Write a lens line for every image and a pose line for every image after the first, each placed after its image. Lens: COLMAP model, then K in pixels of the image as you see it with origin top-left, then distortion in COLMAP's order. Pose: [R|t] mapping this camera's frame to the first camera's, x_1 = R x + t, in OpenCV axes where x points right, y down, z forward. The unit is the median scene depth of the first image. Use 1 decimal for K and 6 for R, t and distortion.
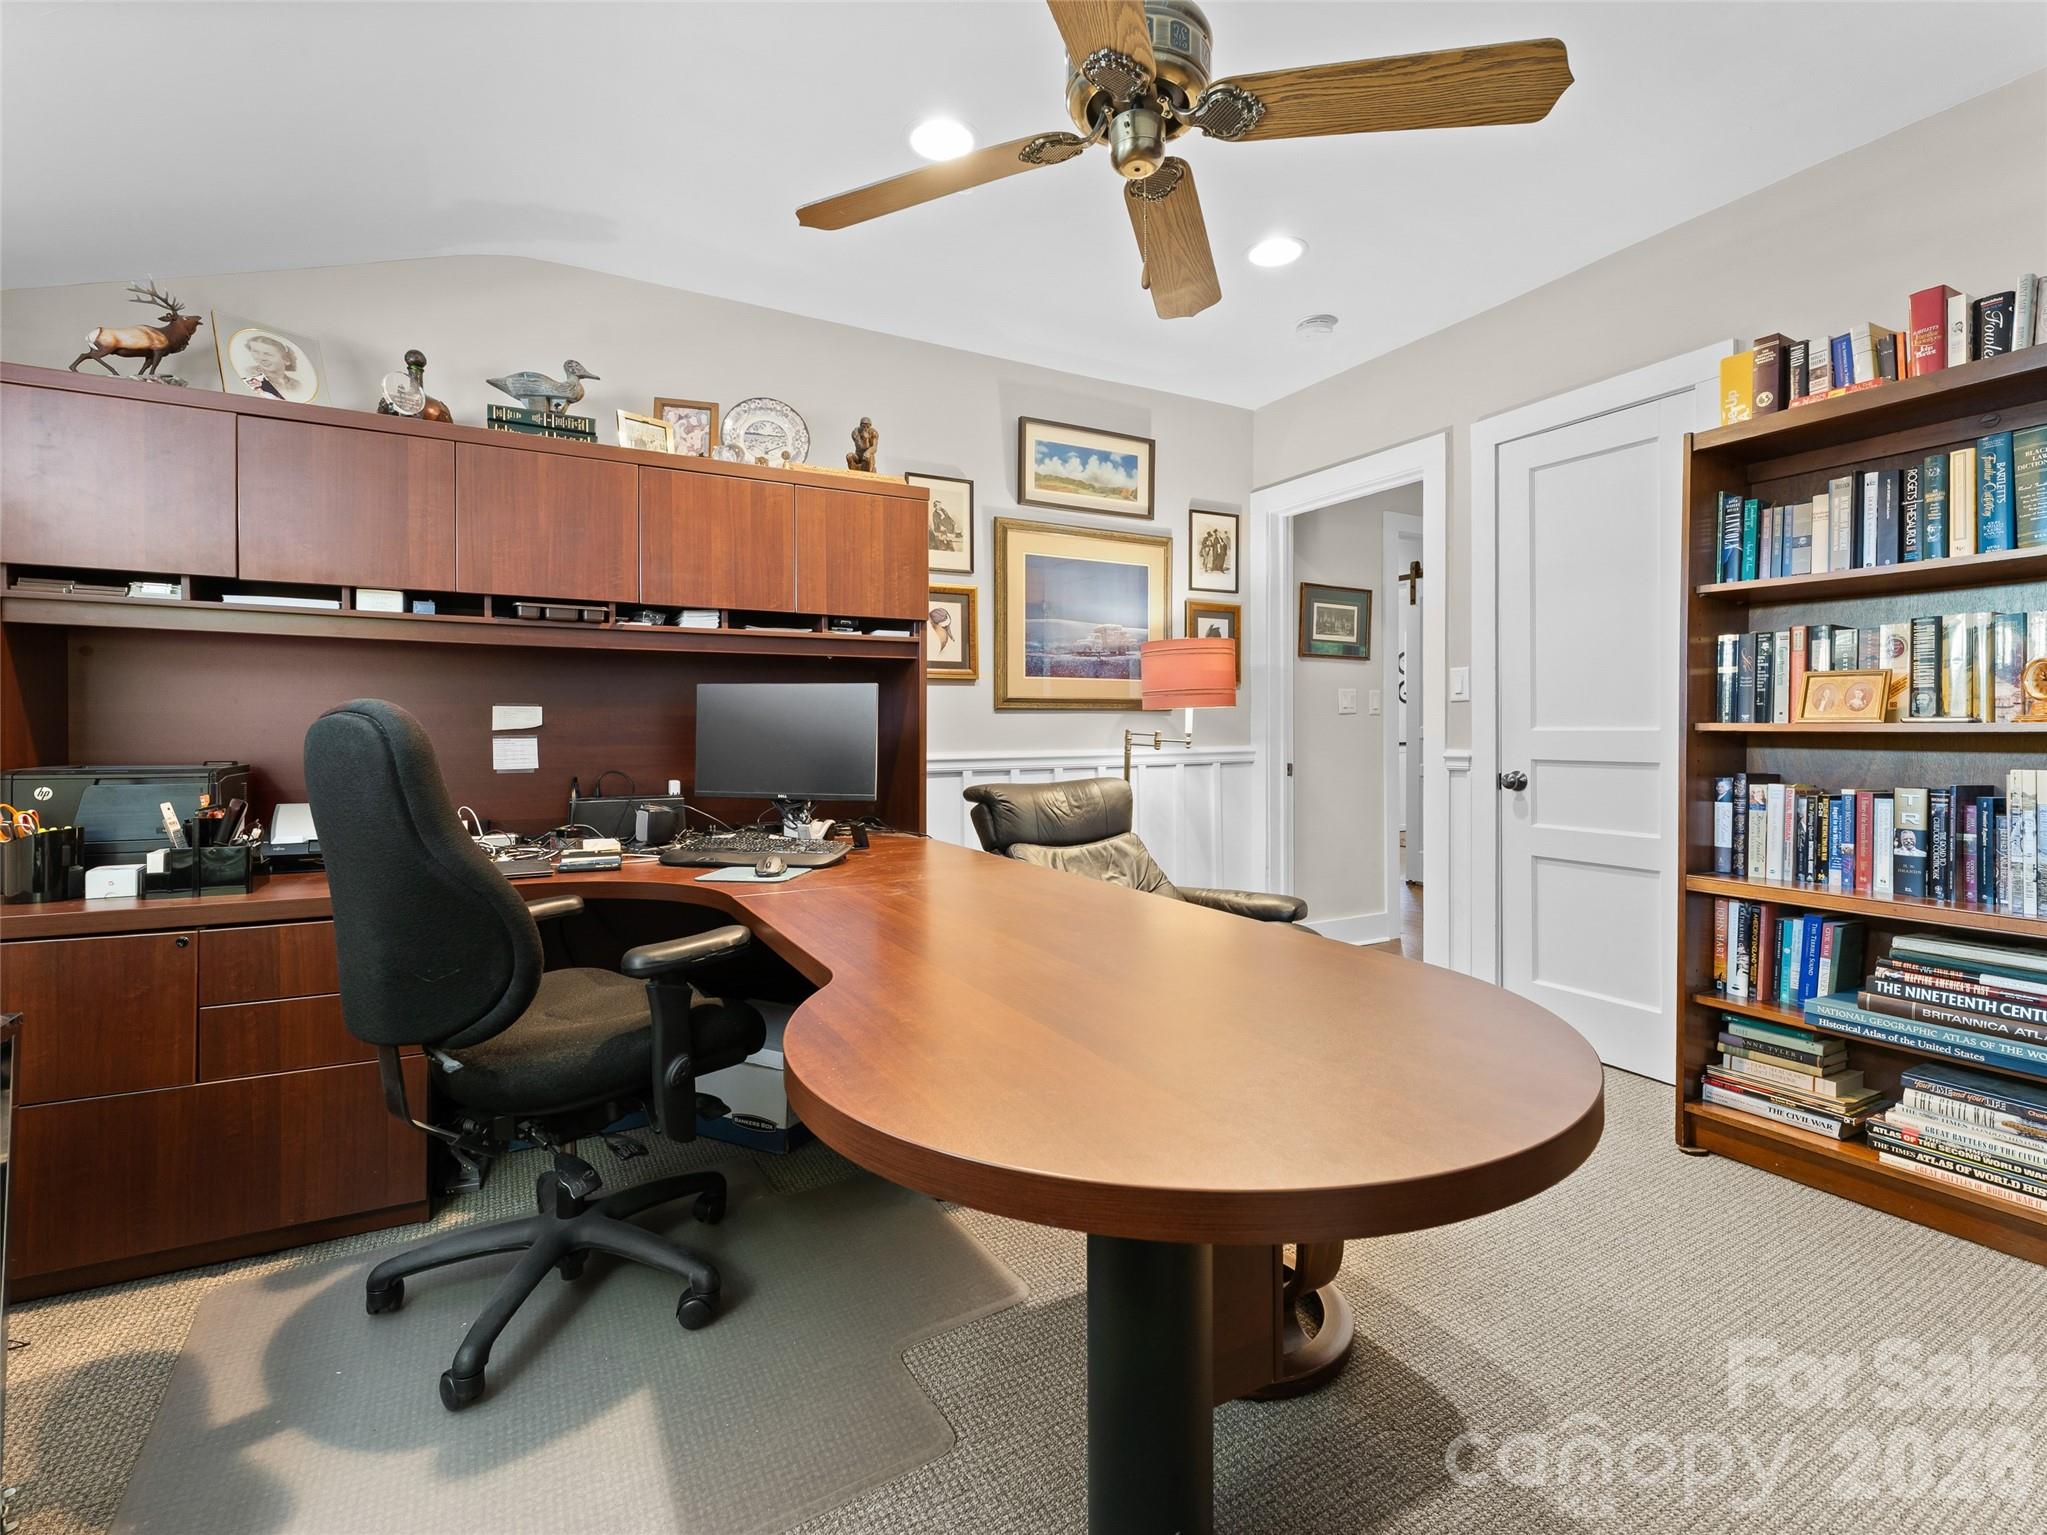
lens RADIAL K [[925.9, 0, 1024.4], [0, 925.9, 769.1], [0, 0, 1]] dist [-0.000856, 0.000068]
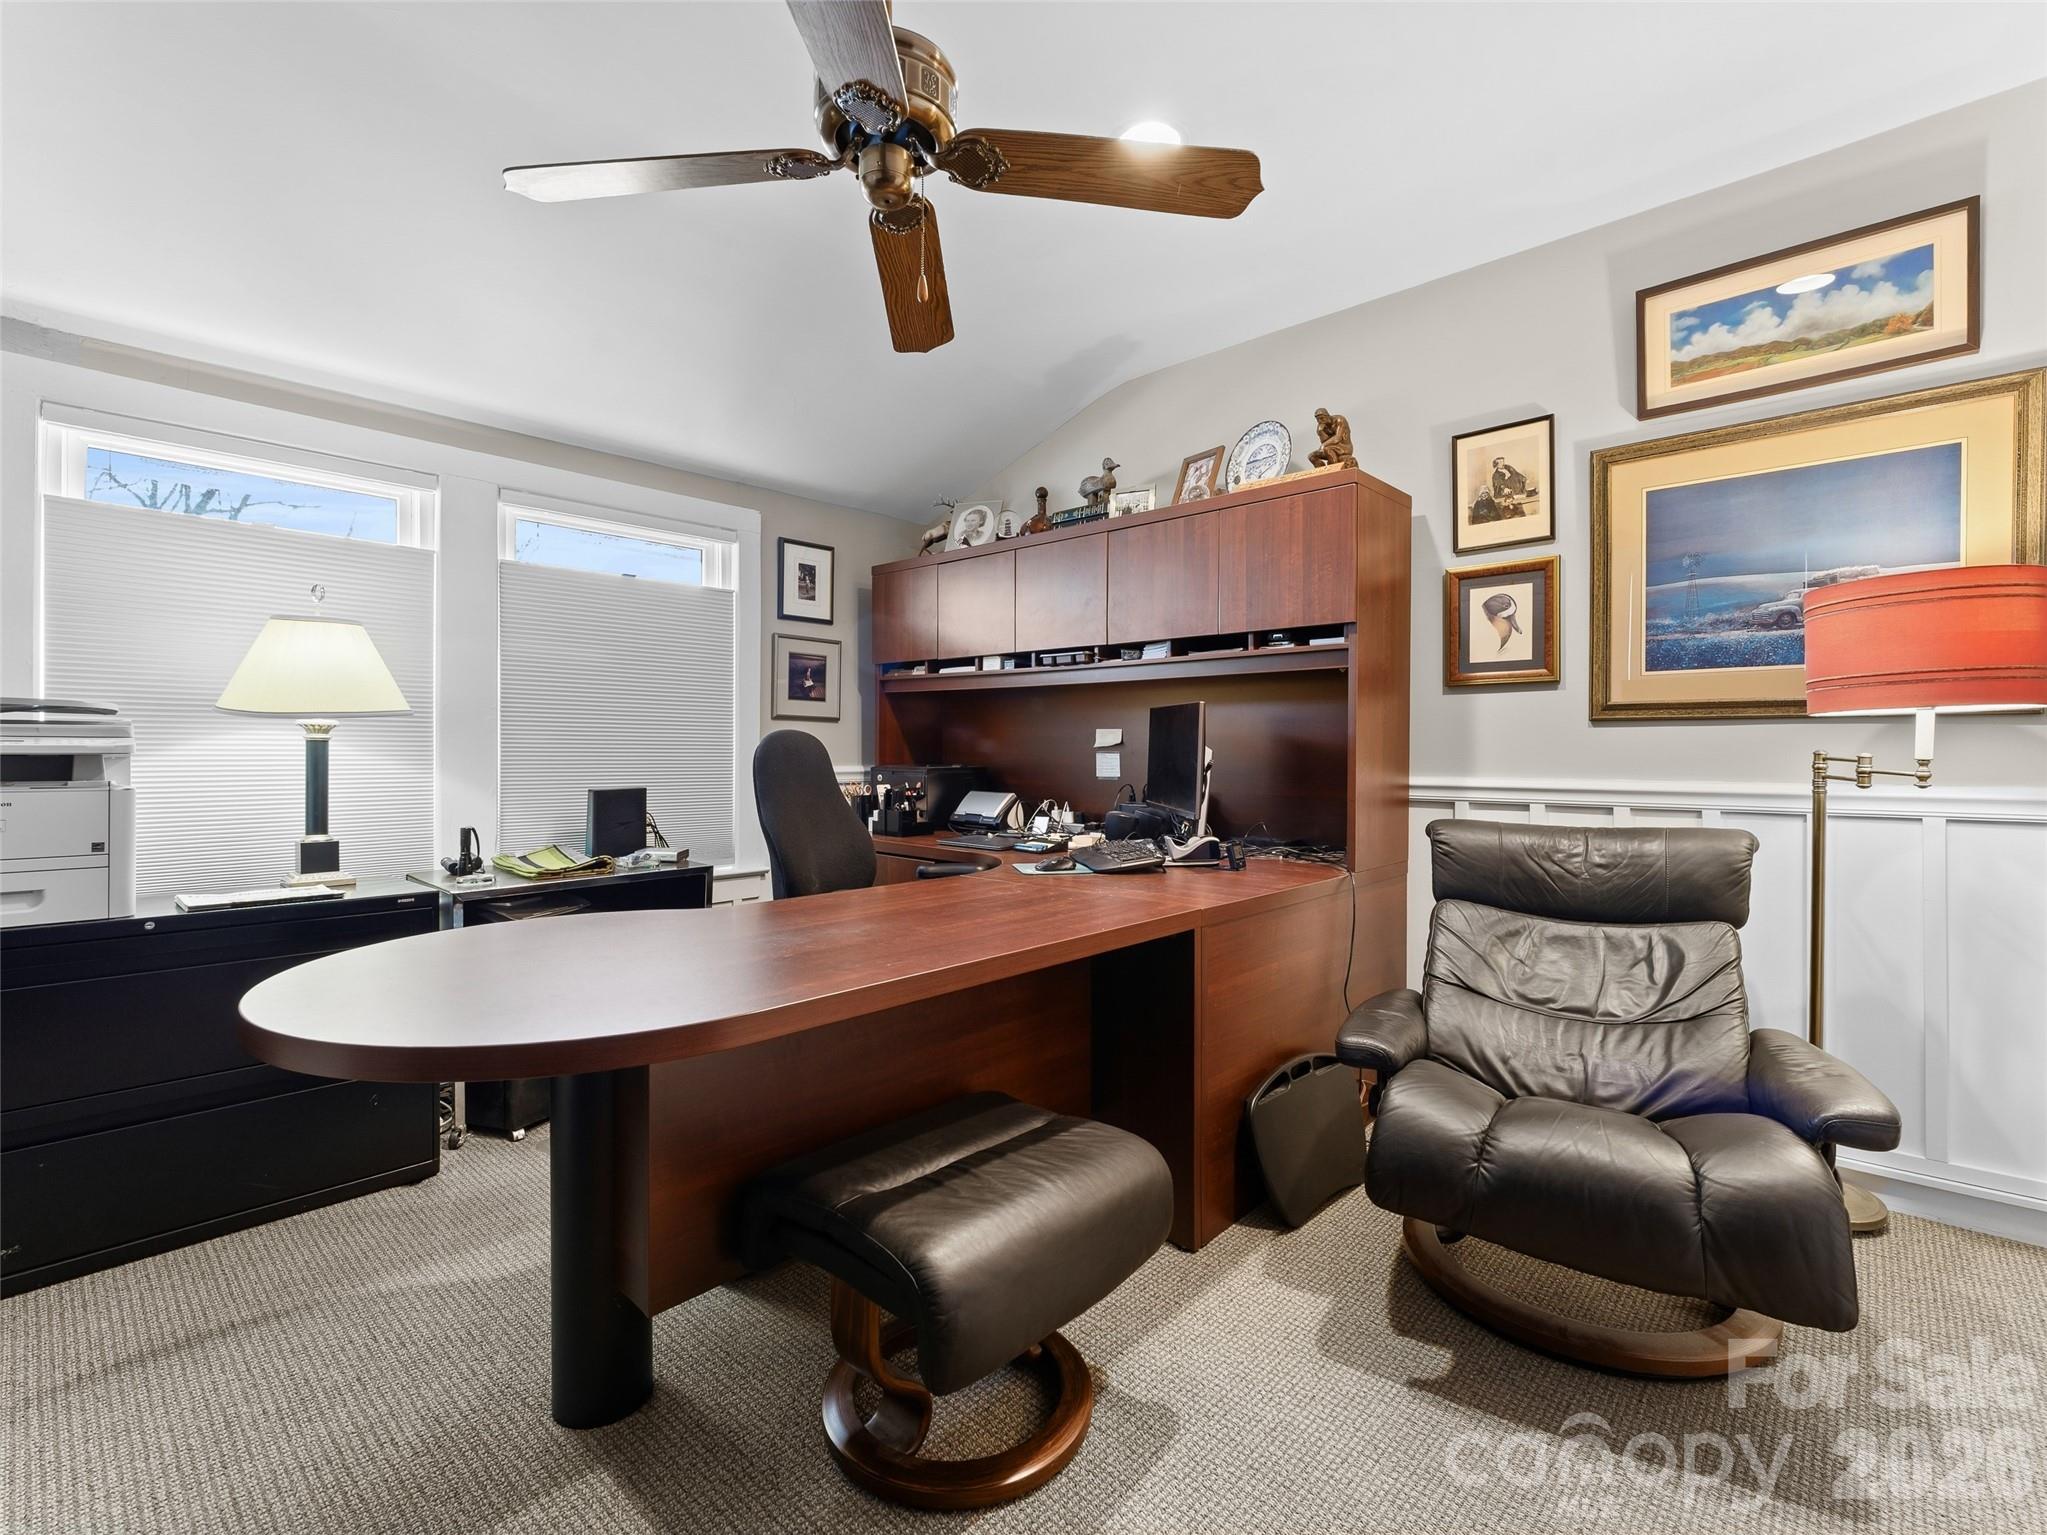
lens RADIAL K [[925.9, 0, 1024.4], [0, 925.9, 769.1], [0, 0, 1]] dist [-0.000856, 0.000068]
pose [[0.319257, 0.027459, -0.947270, 0.518513], [-0.042749, 0.998980, 0.014550, -0.019829], [0.946704, 0.035850, 0.320105, 0.370619]]
